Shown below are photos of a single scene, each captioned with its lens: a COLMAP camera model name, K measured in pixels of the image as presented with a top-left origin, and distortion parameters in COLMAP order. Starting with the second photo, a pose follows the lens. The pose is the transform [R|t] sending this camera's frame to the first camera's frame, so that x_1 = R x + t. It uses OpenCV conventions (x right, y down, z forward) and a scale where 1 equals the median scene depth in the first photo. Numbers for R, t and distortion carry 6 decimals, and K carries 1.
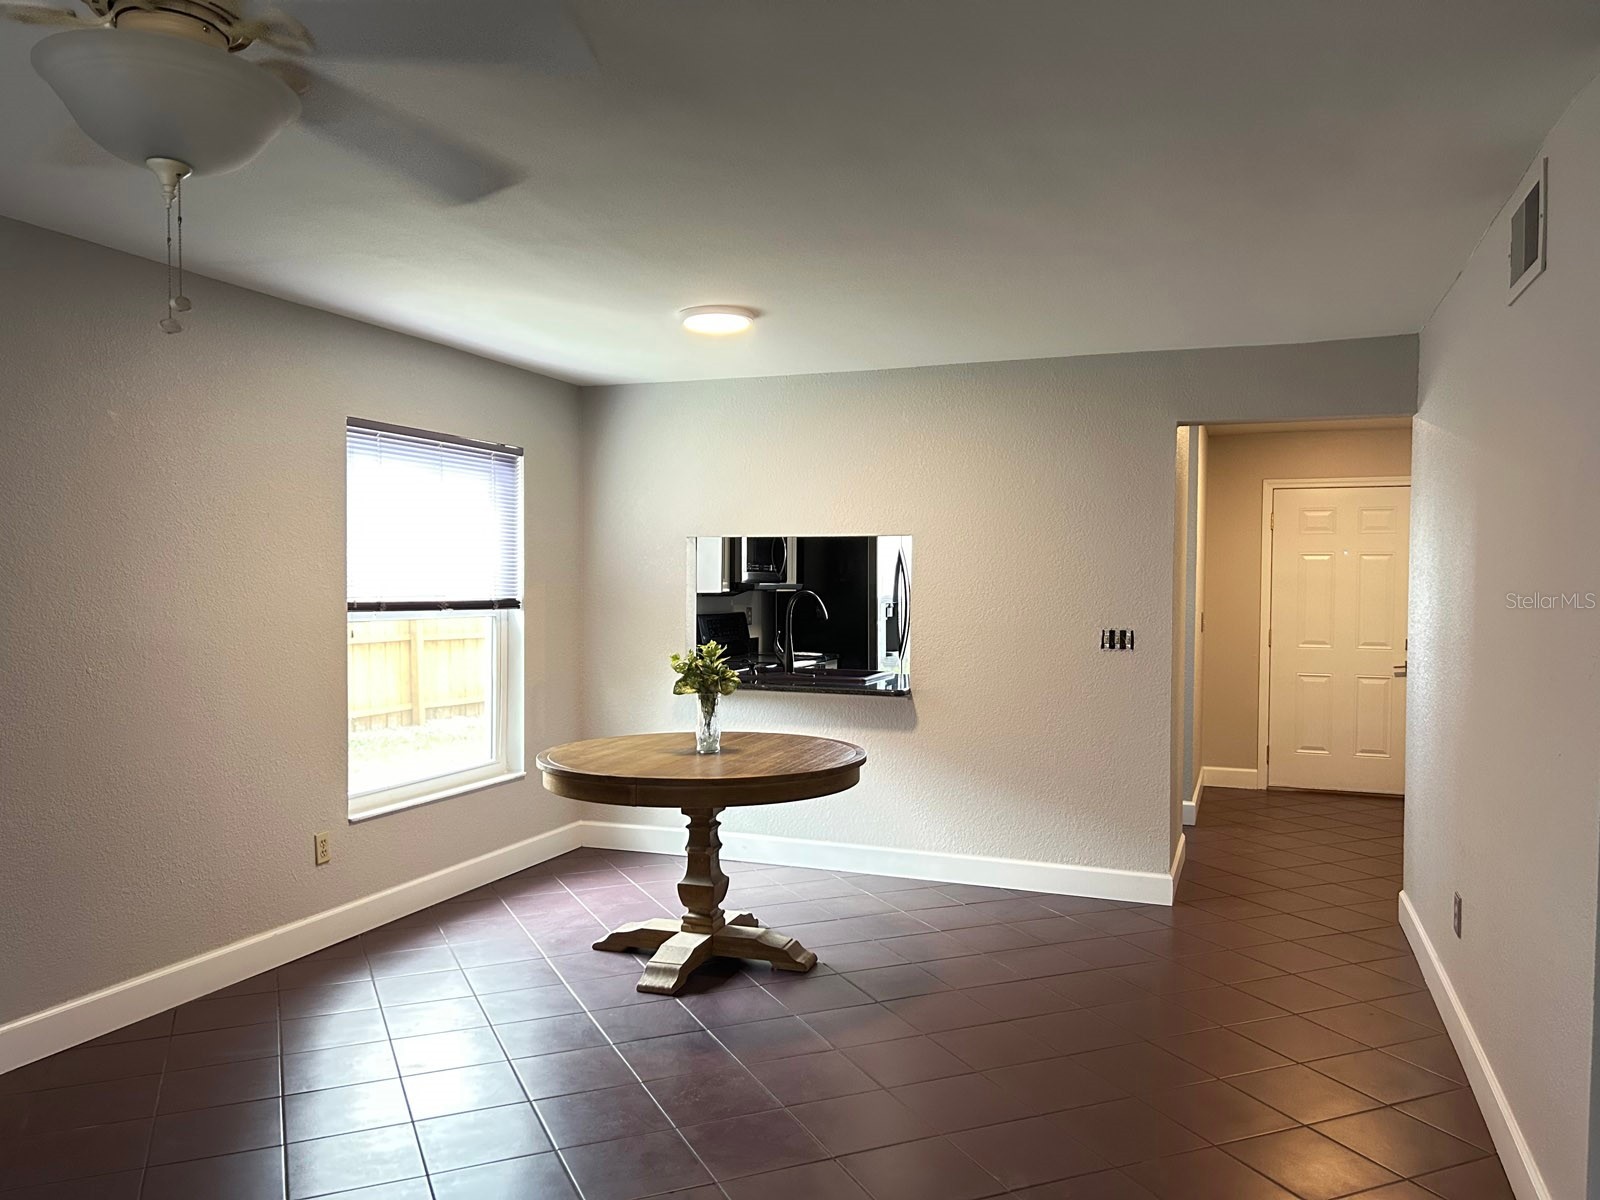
lens RADIAL K [[1145.7, 0, 800.0], [0, 1145.7, 600.0], [0, 0, 1]] dist [0.007223, 0.003892]
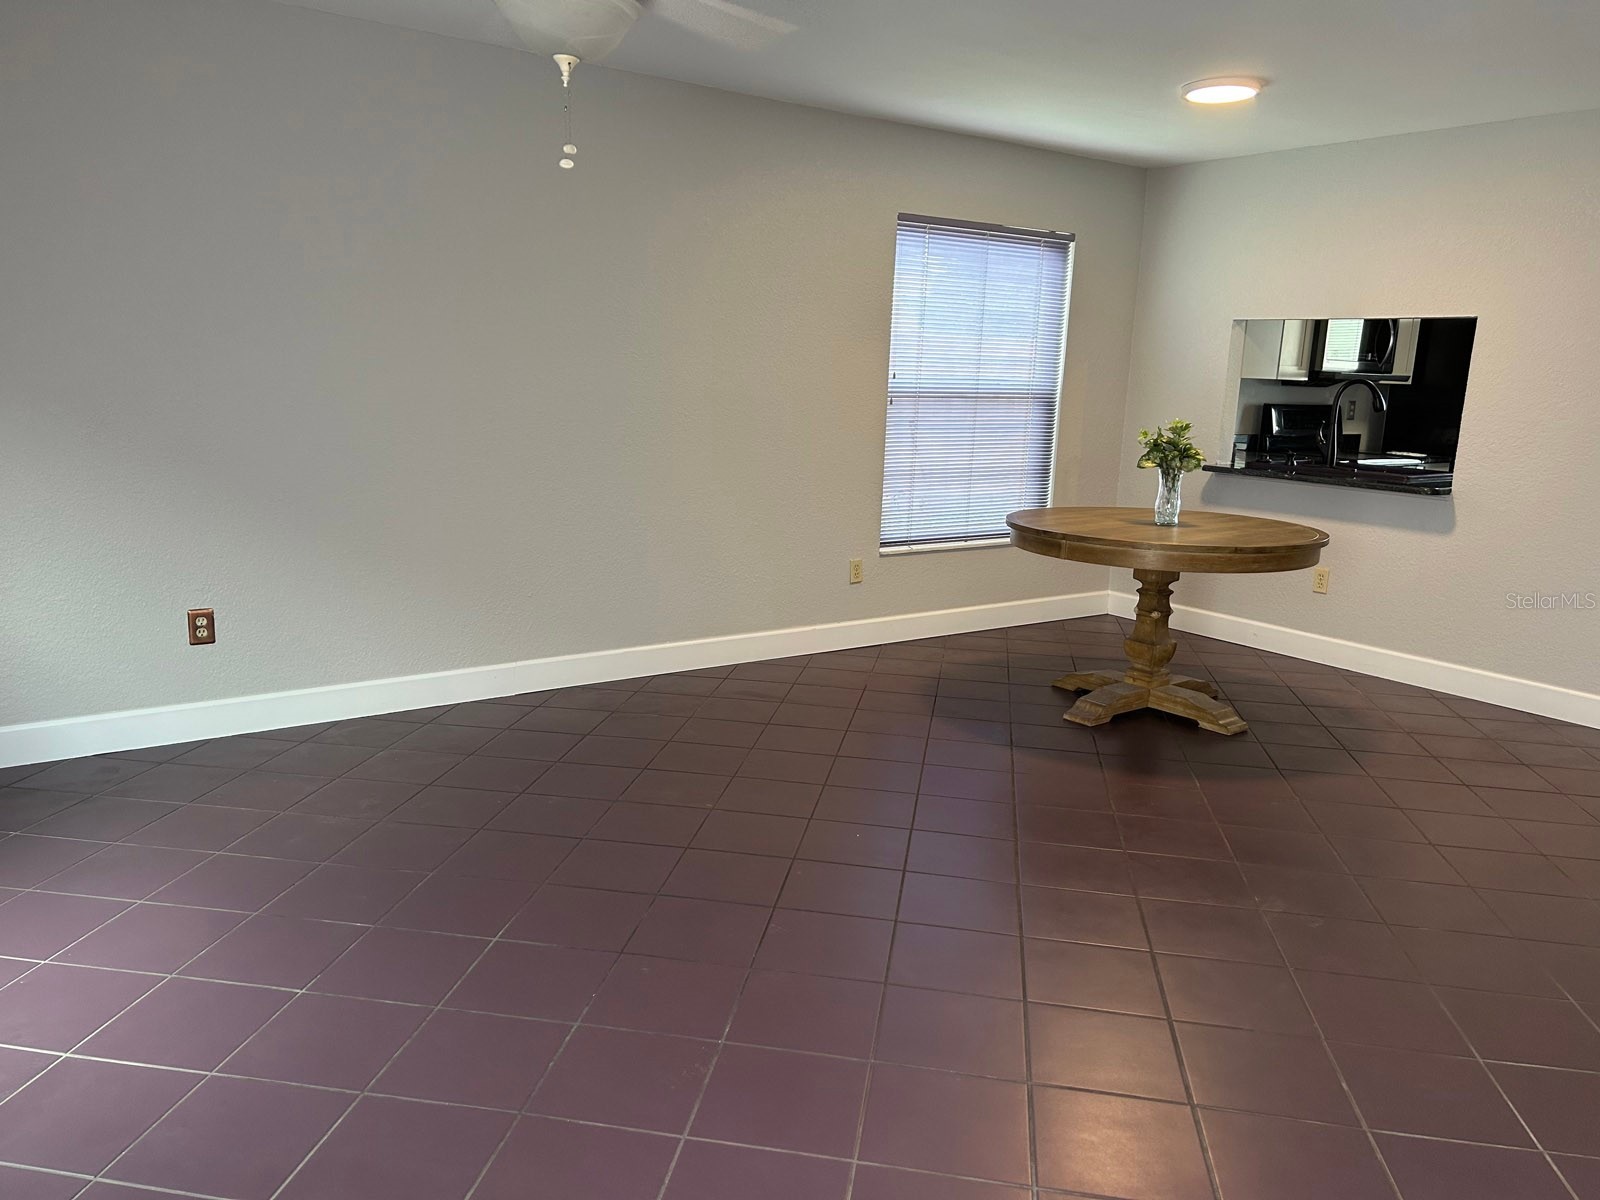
lens RADIAL K [[1145.7, 0, 800.0], [0, 1145.7, 600.0], [0, 0, 1]] dist [0.007223, 0.003892]
pose [[0.823094, 0.131614, -0.552443, 0.221161], [-0.031661, 0.981896, 0.186756, 0.012297], [0.567021, -0.136227, 0.812360, -0.063558]]
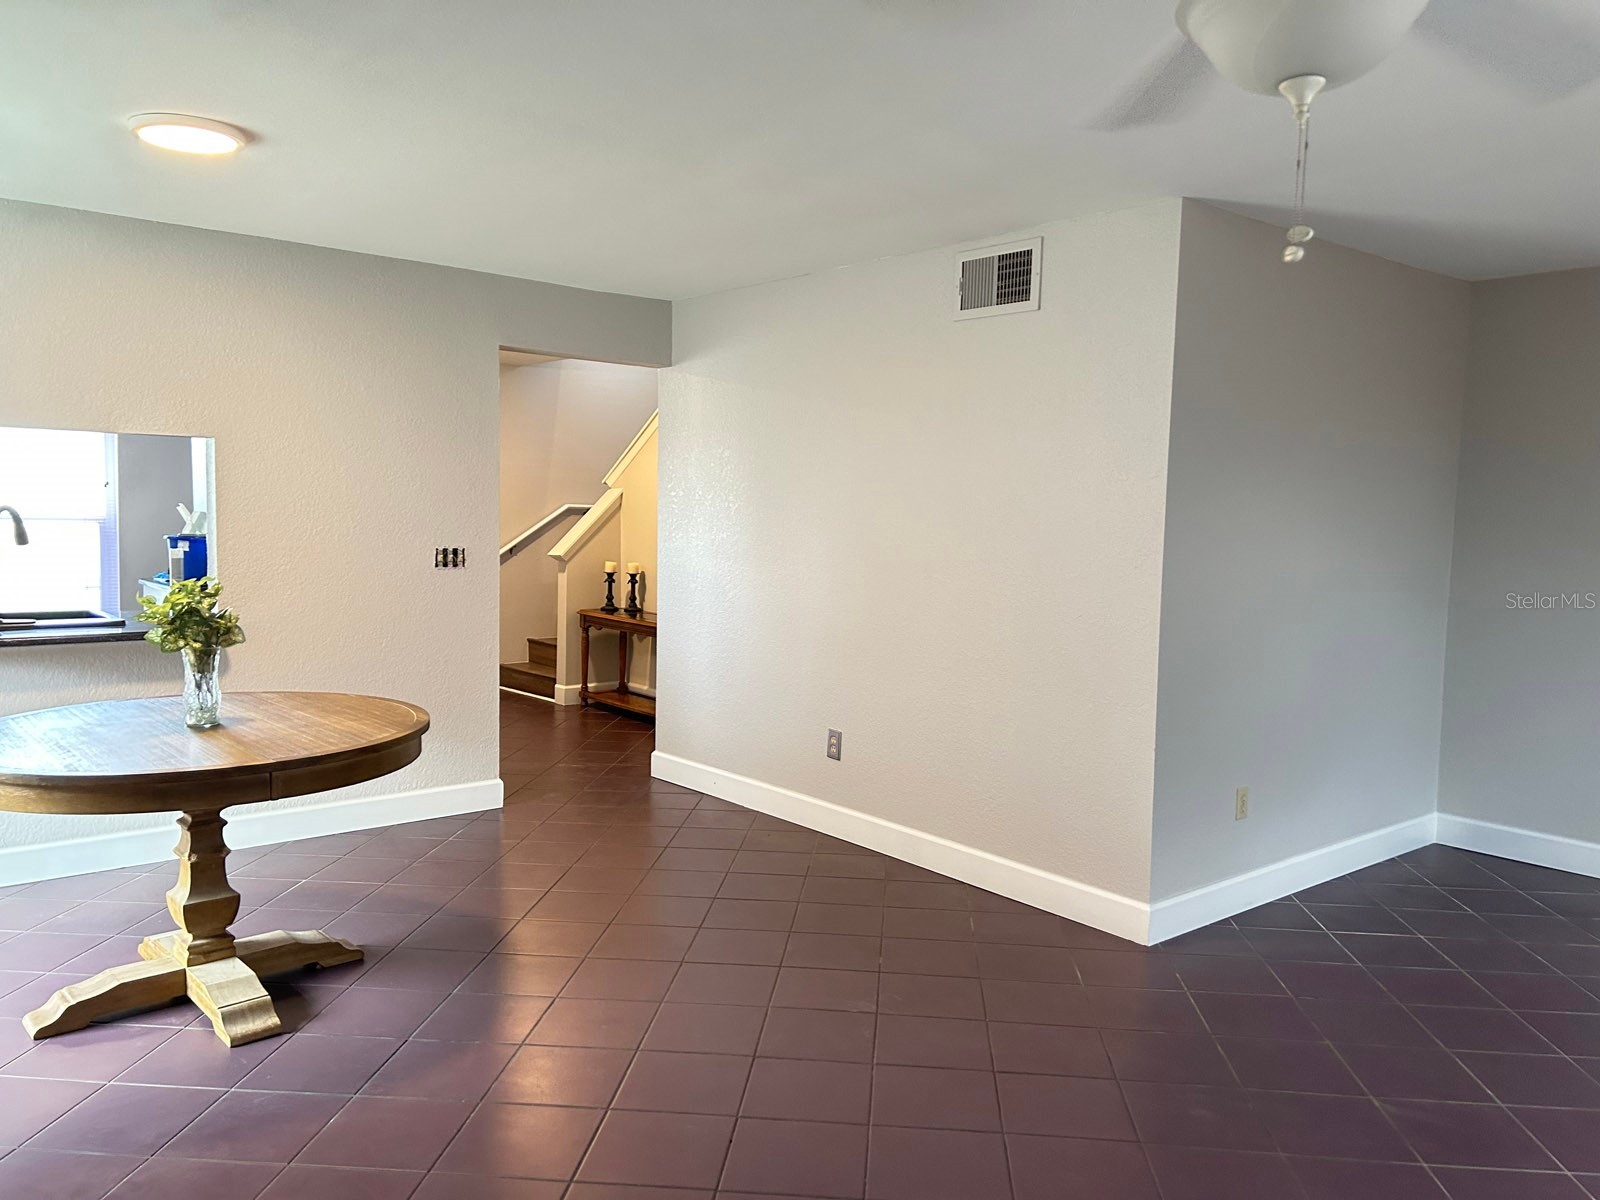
lens RADIAL K [[1166.3, 0, 800.7], [0, 1166.3, 631.9], [0, 0, 1]] dist [0.005736, -0.058312]
pose [[0.473561, -0.087736, 0.876380, -0.520884], [-0.004507, 0.994772, 0.102023, -0.006375], [-0.880749, -0.052264, 0.470690, 0.284517]]
